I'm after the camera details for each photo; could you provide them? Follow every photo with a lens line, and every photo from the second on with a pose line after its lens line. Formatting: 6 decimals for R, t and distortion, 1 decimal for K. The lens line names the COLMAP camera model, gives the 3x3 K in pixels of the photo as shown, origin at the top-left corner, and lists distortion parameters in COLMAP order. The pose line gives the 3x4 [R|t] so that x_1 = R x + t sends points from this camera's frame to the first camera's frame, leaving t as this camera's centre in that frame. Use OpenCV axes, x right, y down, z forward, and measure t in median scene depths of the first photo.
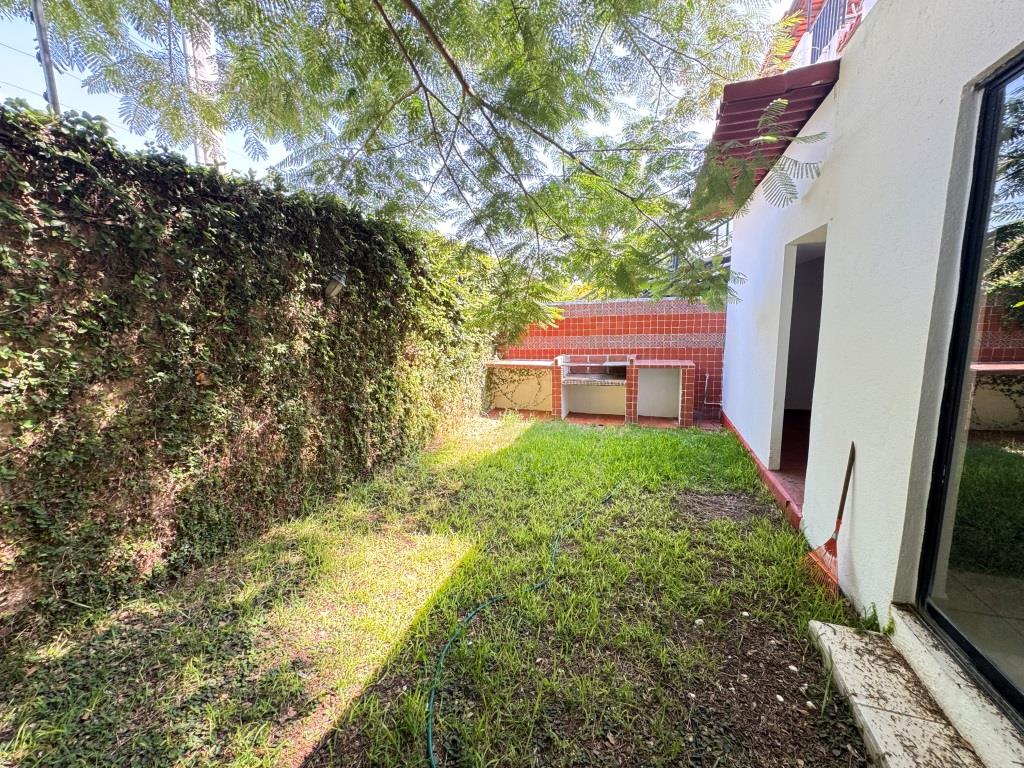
lens RADIAL K [[406.4, 0, 512.7], [0, 406.4, 382.2], [0, 0, 1]] dist [-0.001672, 0.000471]
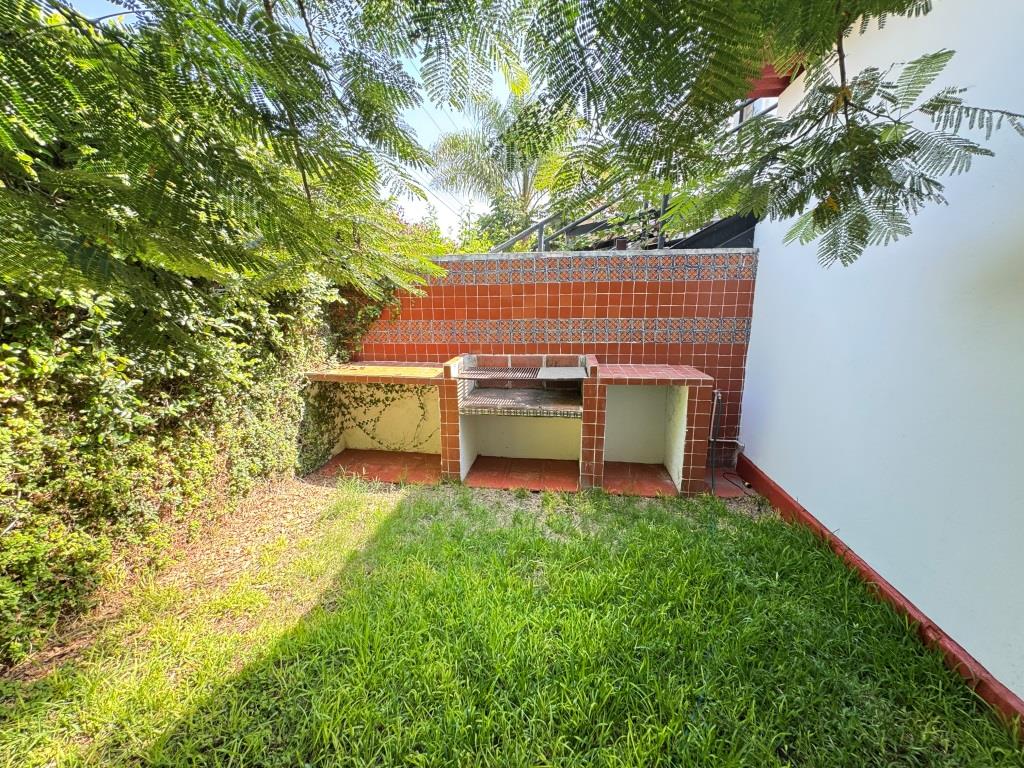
lens RADIAL K [[406.4, 0, 512.7], [0, 406.4, 382.2], [0, 0, 1]] dist [-0.001672, 0.000471]
pose [[0.980734, -0.019318, 0.194390, 0.138995], [0.010968, 0.998974, 0.043941, -0.090116], [-0.195040, -0.040962, 0.979940, 0.770859]]
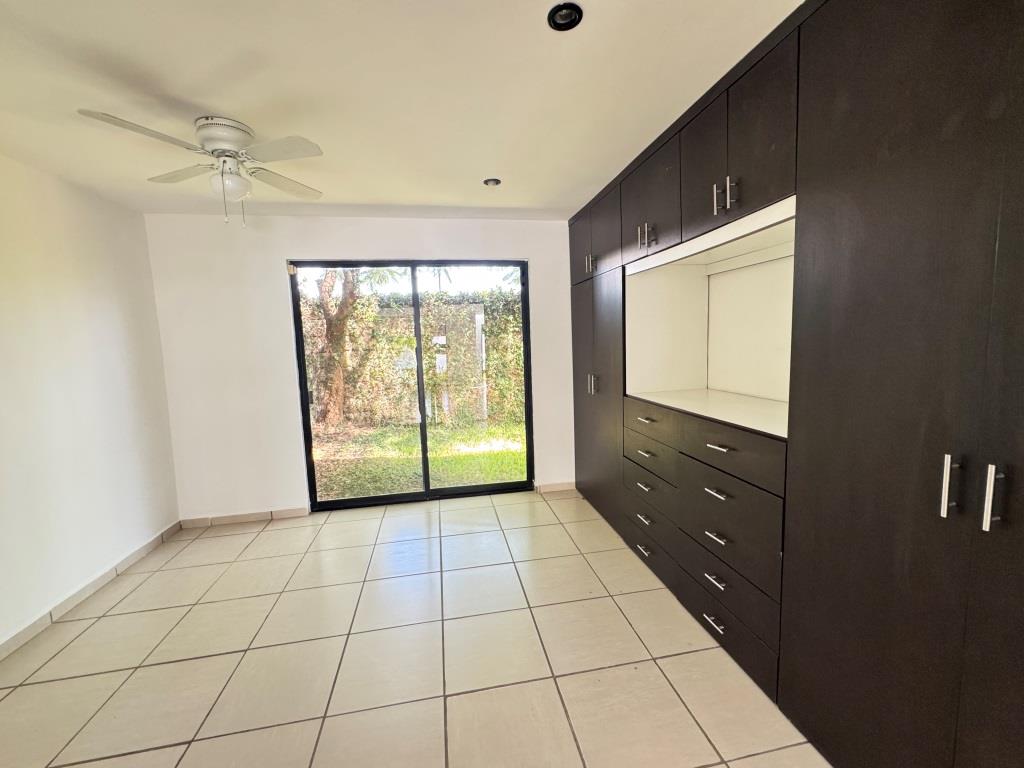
lens RADIAL K [[406.4, 0, 512.7], [0, 406.4, 382.2], [0, 0, 1]] dist [-0.001672, 0.000471]
pose [[0.488110, 0.103537, -0.866619, 1.182662], [-0.108527, 0.992433, 0.057441, -0.056081], [0.866009, 0.066014, 0.495652, -0.096407]]
